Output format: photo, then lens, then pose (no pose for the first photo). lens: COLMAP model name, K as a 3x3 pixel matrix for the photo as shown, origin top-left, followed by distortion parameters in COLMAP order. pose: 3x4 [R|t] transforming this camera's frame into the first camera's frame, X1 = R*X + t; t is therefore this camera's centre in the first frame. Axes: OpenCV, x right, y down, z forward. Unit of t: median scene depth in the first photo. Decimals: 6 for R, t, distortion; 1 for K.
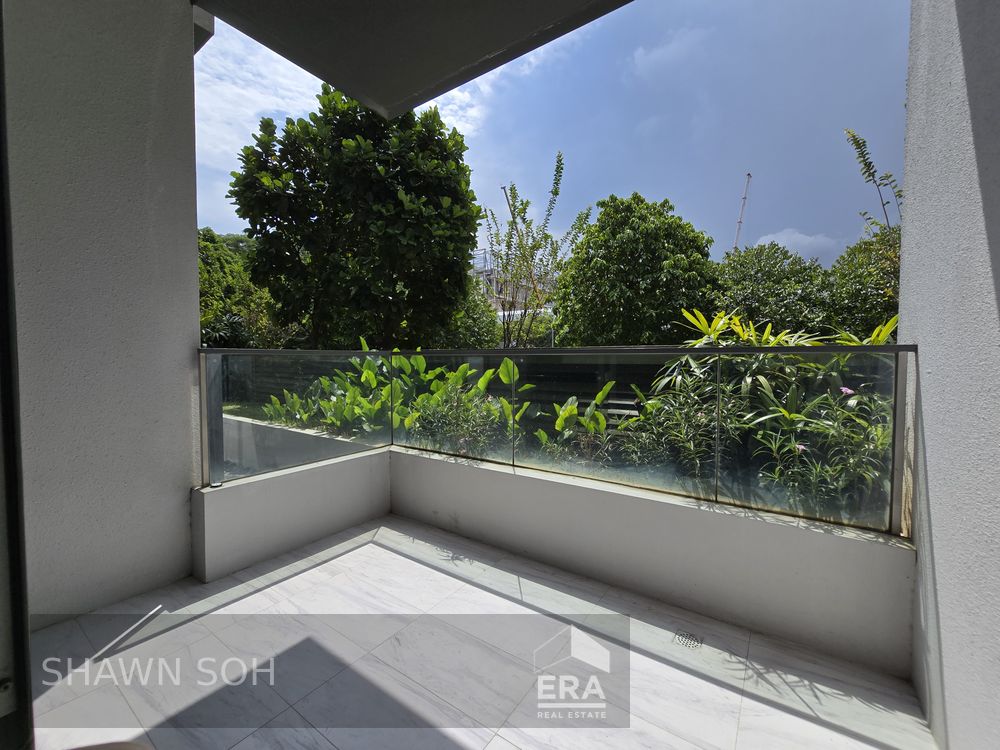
lens RADIAL K [[410.1, 0, 504.9], [0, 410.1, 375.6], [0, 0, 1]] dist [-0.003622, -0.000778]
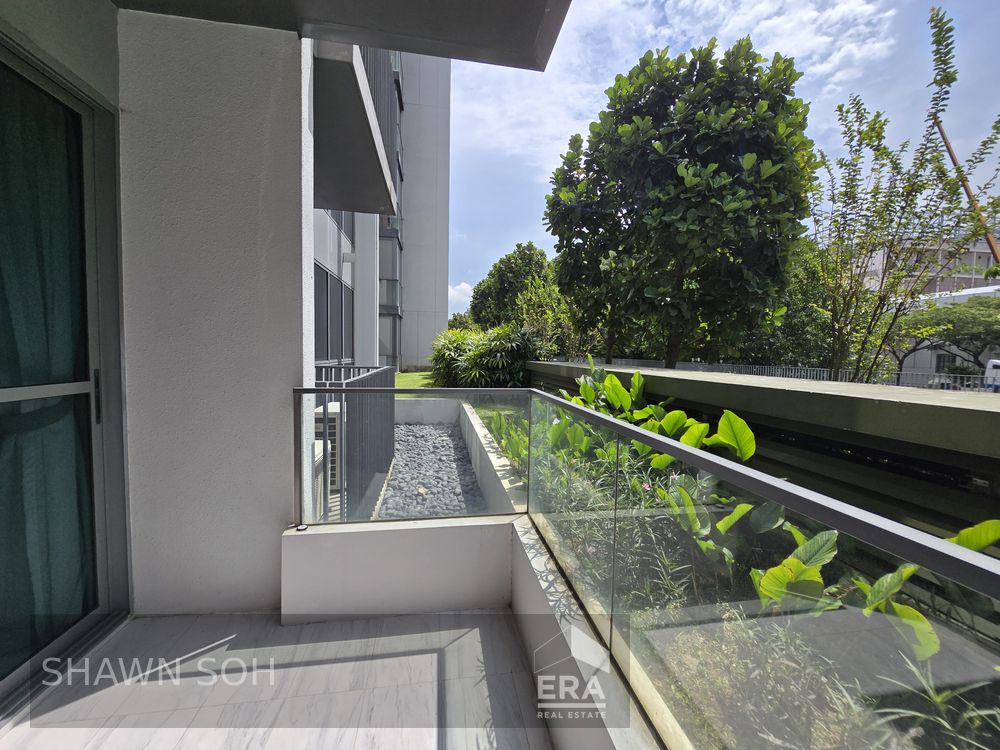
lens RADIAL K [[410.1, 0, 504.9], [0, 410.1, 375.6], [0, 0, 1]] dist [-0.003622, -0.000778]
pose [[0.700361, 0.050147, -0.712025, 0.089414], [-0.046851, 0.998608, 0.024247, -0.040608], [0.712249, 0.016377, 0.701736, 0.187771]]
